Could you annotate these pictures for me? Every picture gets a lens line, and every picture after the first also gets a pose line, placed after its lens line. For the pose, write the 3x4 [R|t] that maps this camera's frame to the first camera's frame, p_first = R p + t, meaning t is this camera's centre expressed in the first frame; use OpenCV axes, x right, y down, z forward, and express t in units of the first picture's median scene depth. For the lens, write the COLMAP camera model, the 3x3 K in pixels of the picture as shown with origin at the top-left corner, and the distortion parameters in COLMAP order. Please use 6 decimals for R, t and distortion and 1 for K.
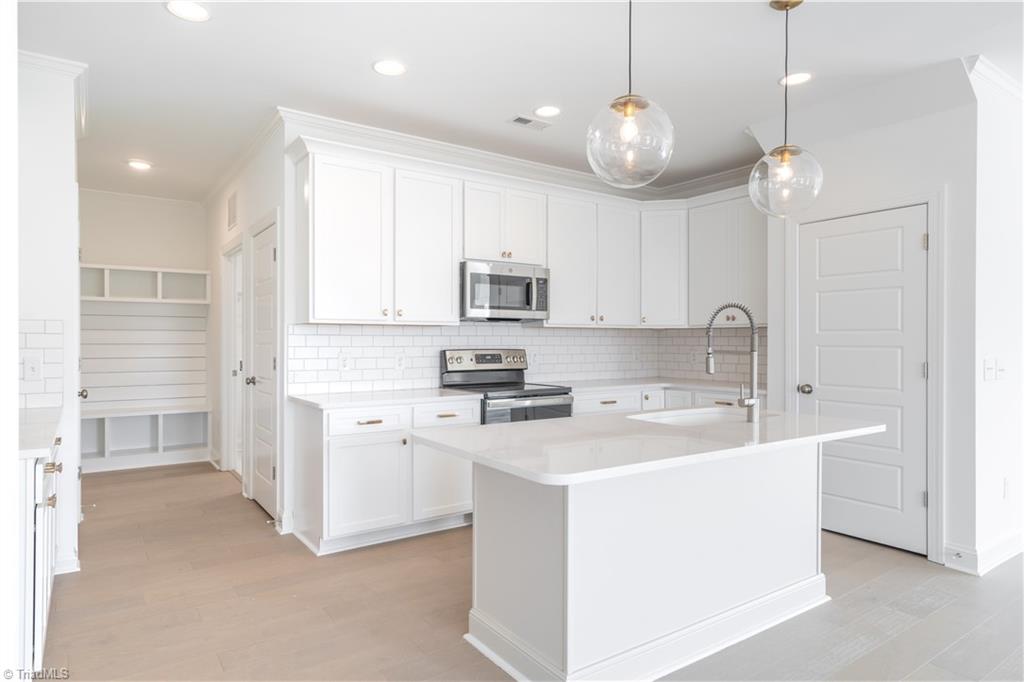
lens RADIAL K [[601.3, 0, 512.0], [0, 601.3, 341.0], [0, 0, 1]] dist [0.003641, 0.001829]
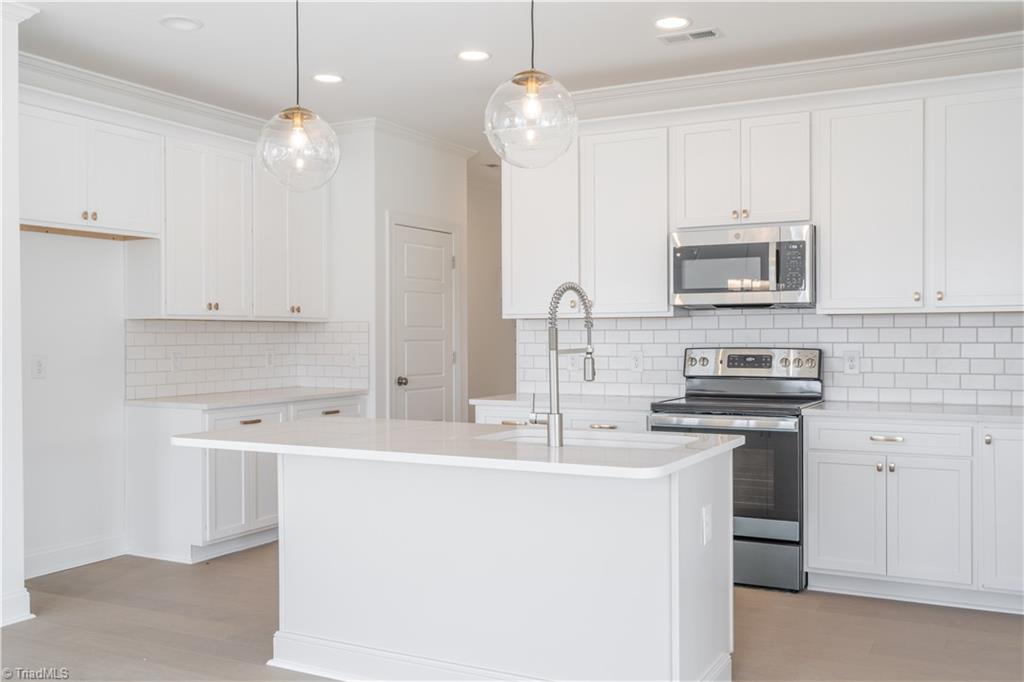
lens RADIAL K [[945.7, 0, 523.3], [0, 945.7, 340.7], [0, 0, 1]] dist [0.008935, 0.006985]
pose [[0.464153, -0.000084, -0.885755, 0.851933], [0.002452, 0.999996, 0.001190, 0.003414], [0.885751, -0.002725, 0.464152, 0.257865]]
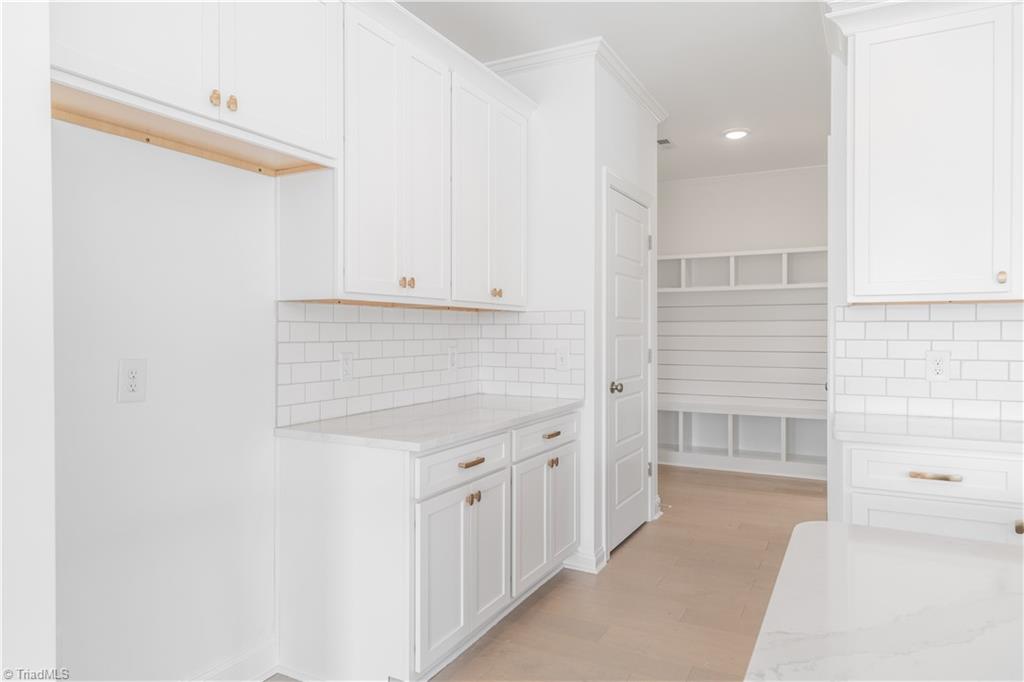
lens RADIAL K [[649.6, 0, 504.5], [0, 649.6, 334.0], [0, 0, 1]] dist [0.001892, 0.000973]
pose [[0.452474, -0.000785, -0.891777, 0.093726], [-0.000806, 0.999999, -0.001290, 0.003834], [0.891777, 0.001303, 0.452473, 0.295728]]
